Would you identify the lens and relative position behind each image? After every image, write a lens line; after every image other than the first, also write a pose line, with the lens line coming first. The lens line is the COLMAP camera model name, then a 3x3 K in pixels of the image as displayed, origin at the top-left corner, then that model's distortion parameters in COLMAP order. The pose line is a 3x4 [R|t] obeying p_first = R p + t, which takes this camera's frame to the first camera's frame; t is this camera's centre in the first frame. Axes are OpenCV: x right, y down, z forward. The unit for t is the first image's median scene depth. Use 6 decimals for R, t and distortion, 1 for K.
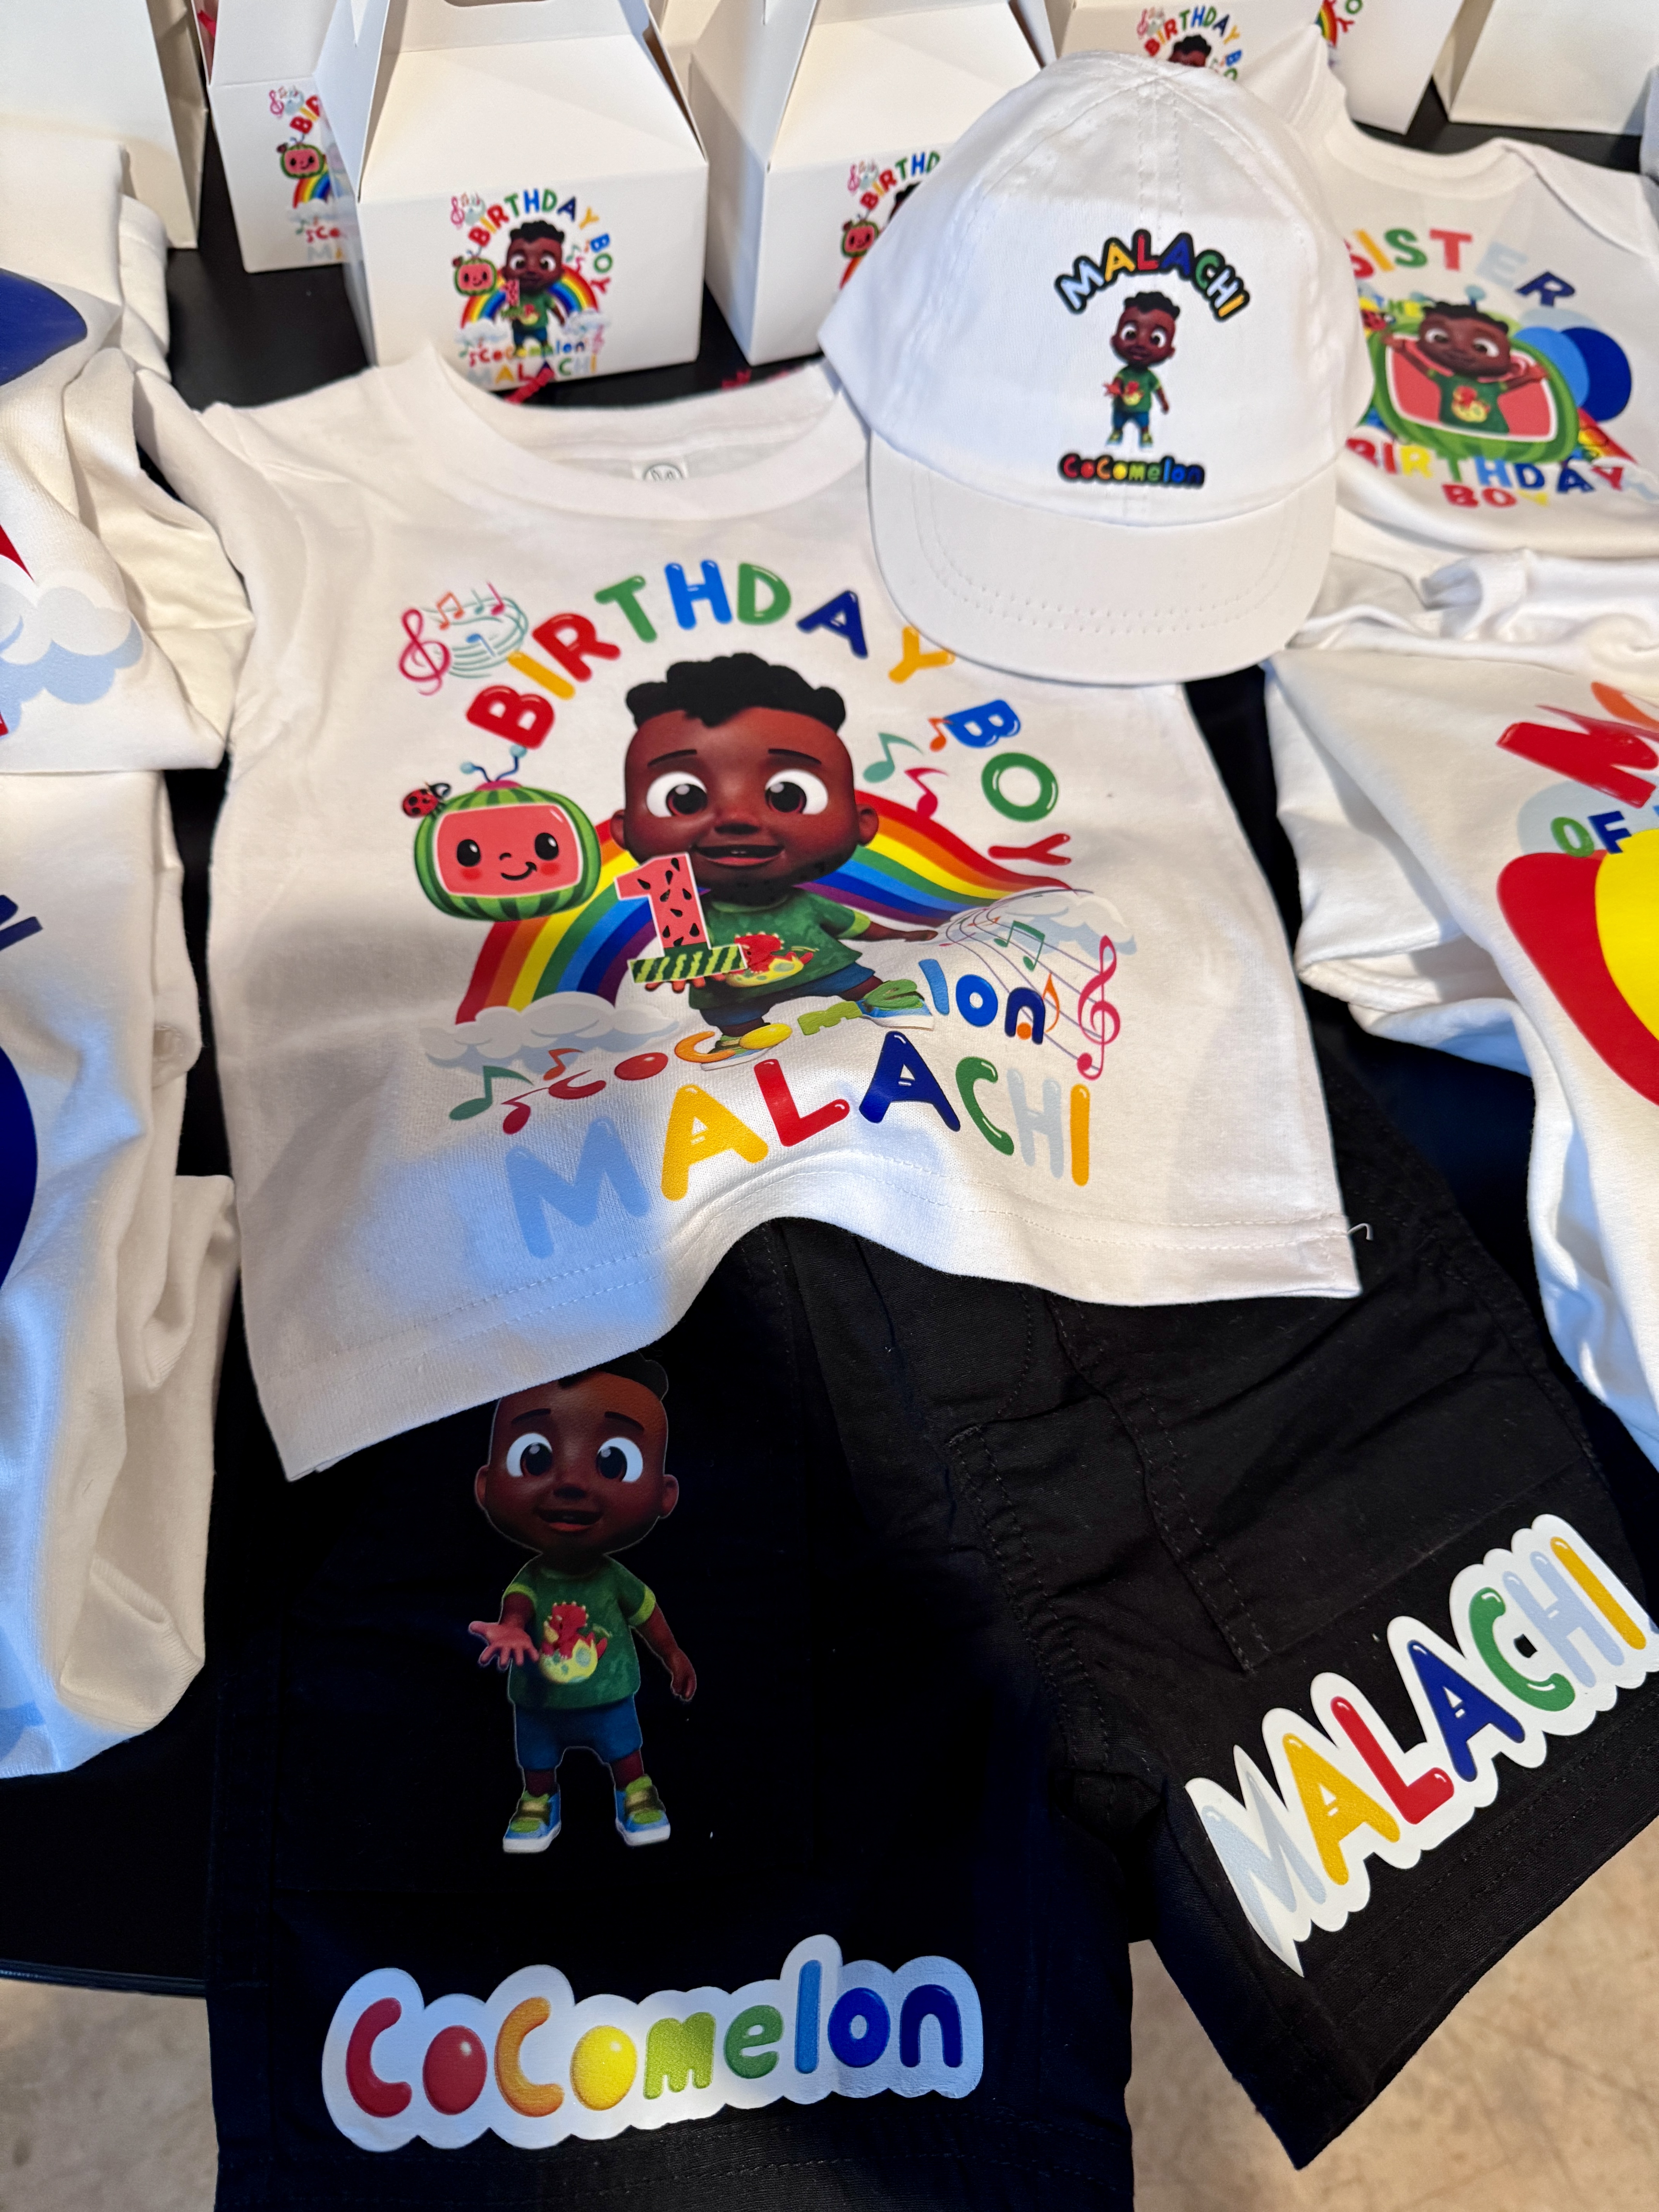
lens RADIAL K [[1629.6, 0, 829.5], [0, 1629.6, 1106.0], [0, 0, 1]] dist [0.079236, -0.139546]
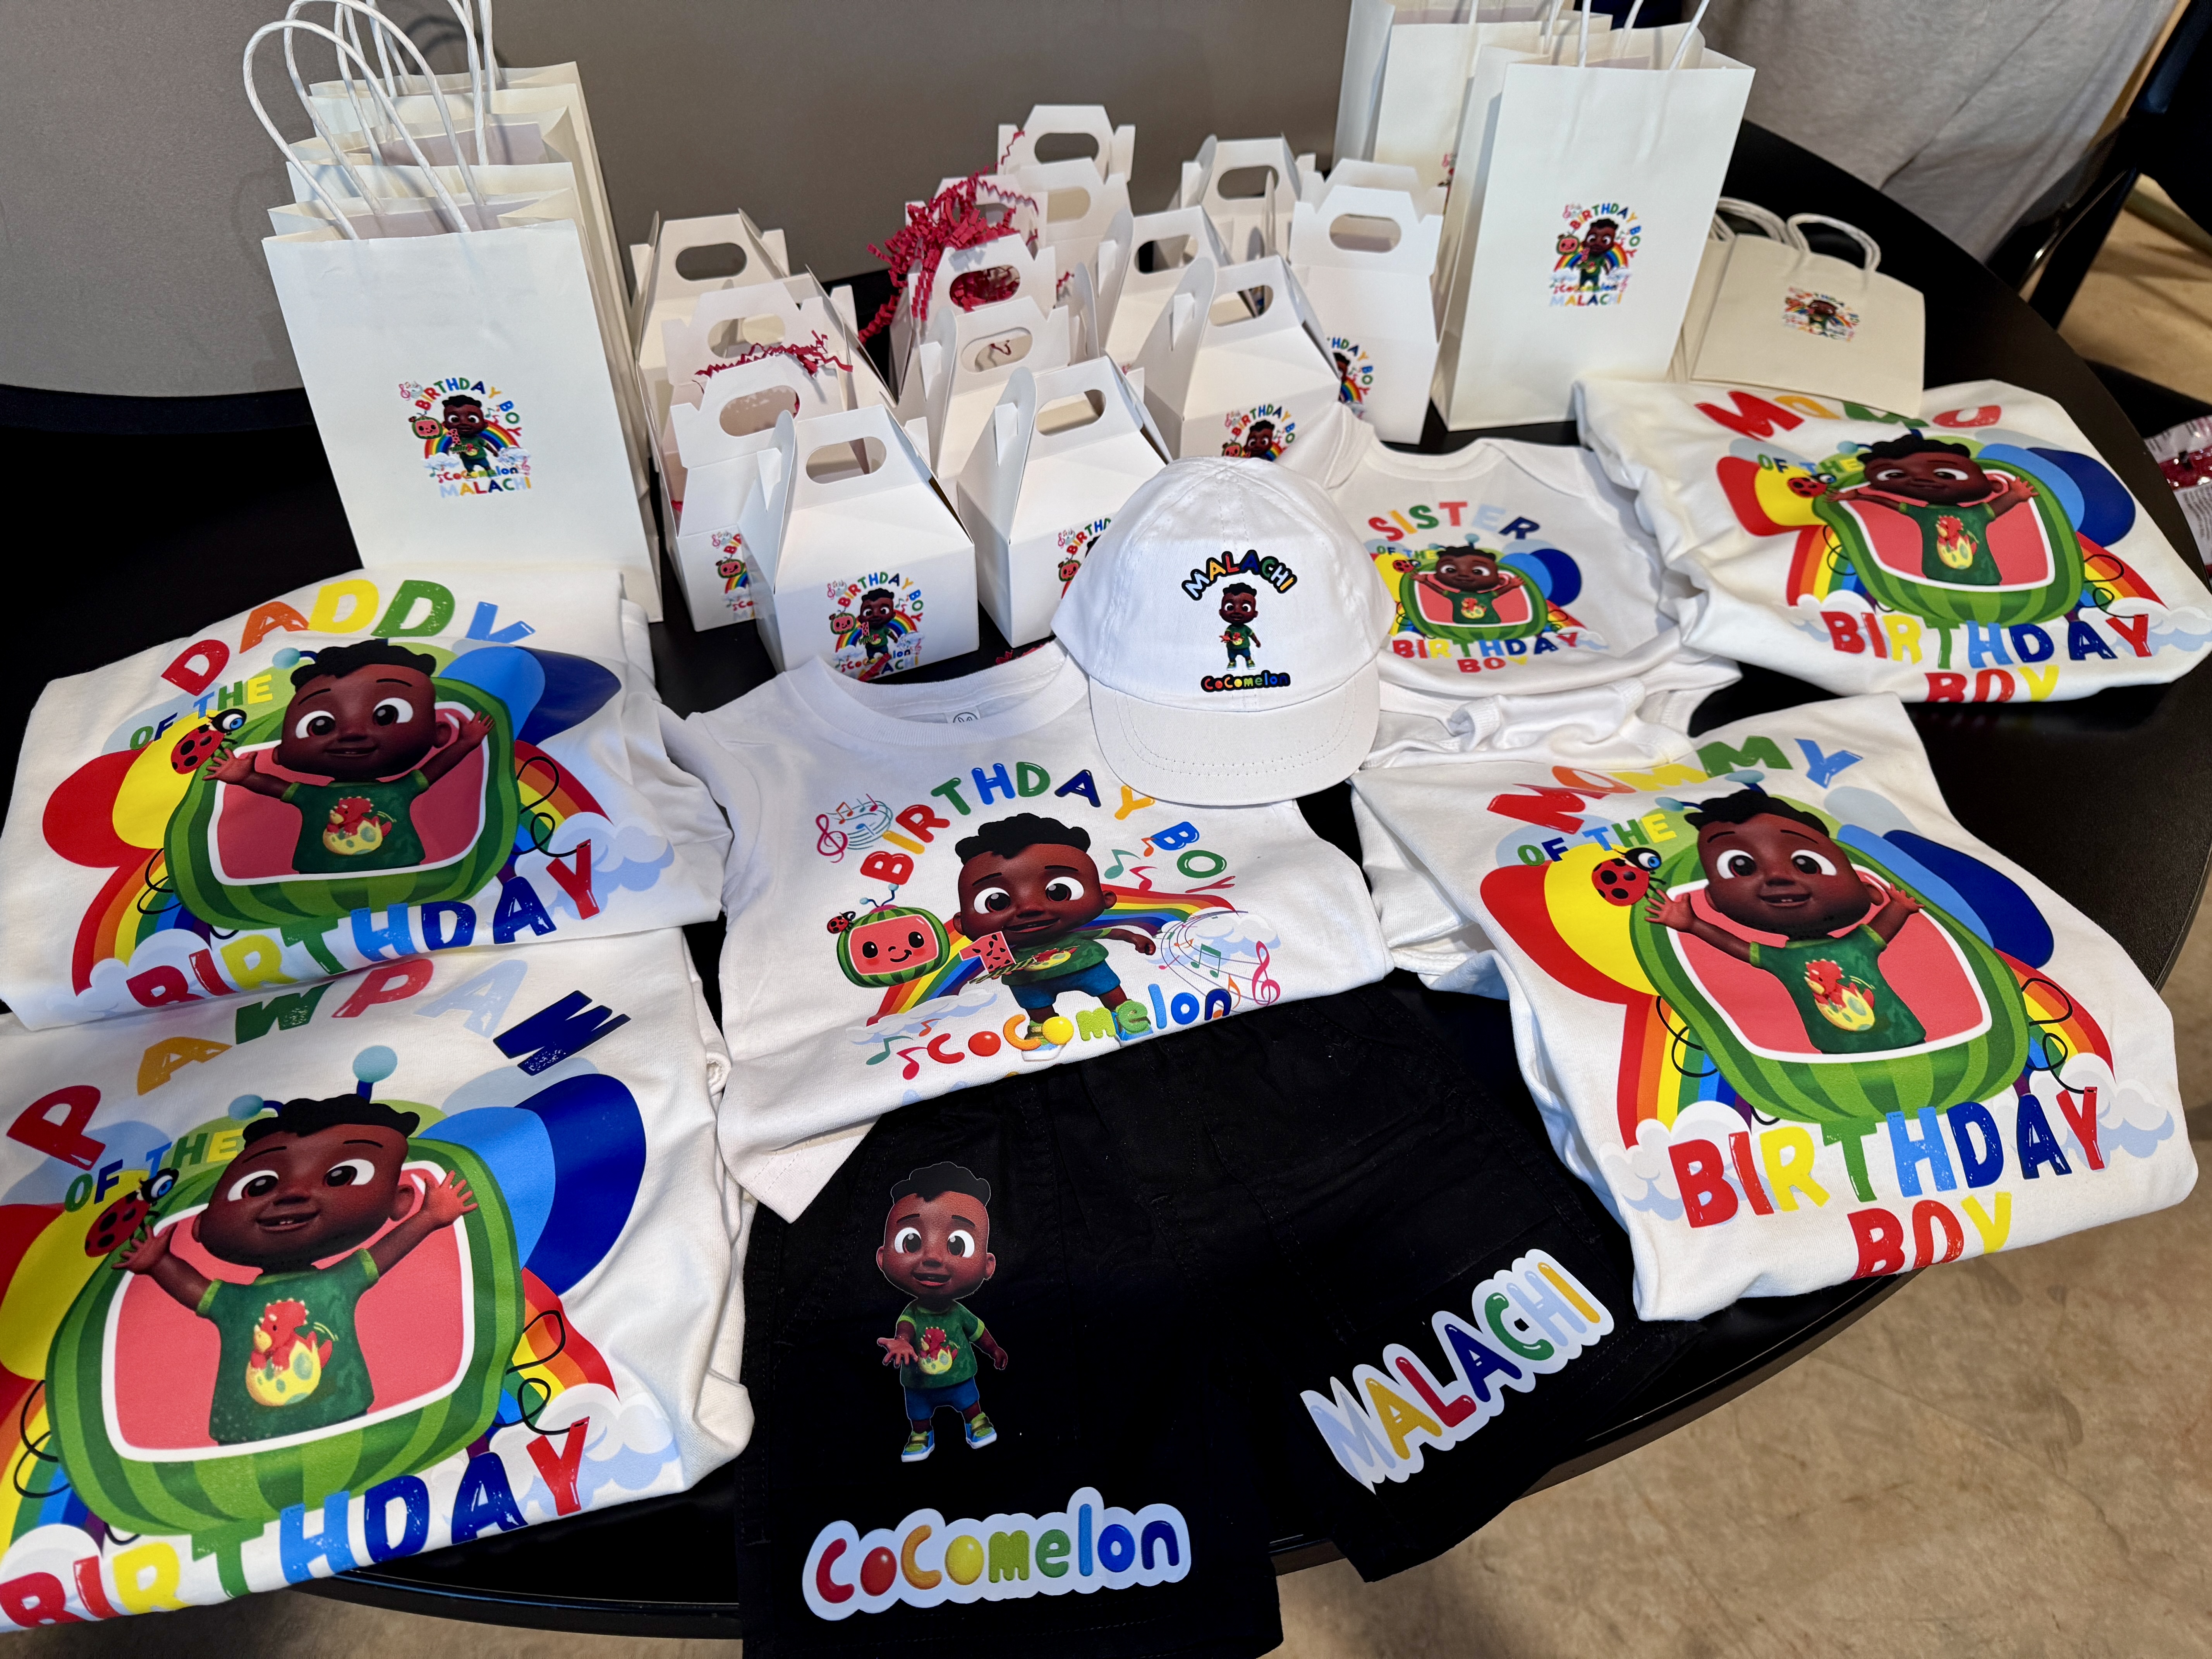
lens RADIAL K [[1629.6, 0, 1106.0], [0, 1629.6, 829.5], [0, 0, 1]] dist [0.079236, -0.139546]
pose [[0.991753, -0.127385, -0.014107, 0.049545], [0.118809, 0.955060, -0.271559, 0.188704], [0.048066, 0.267643, 0.962318, -0.554547]]
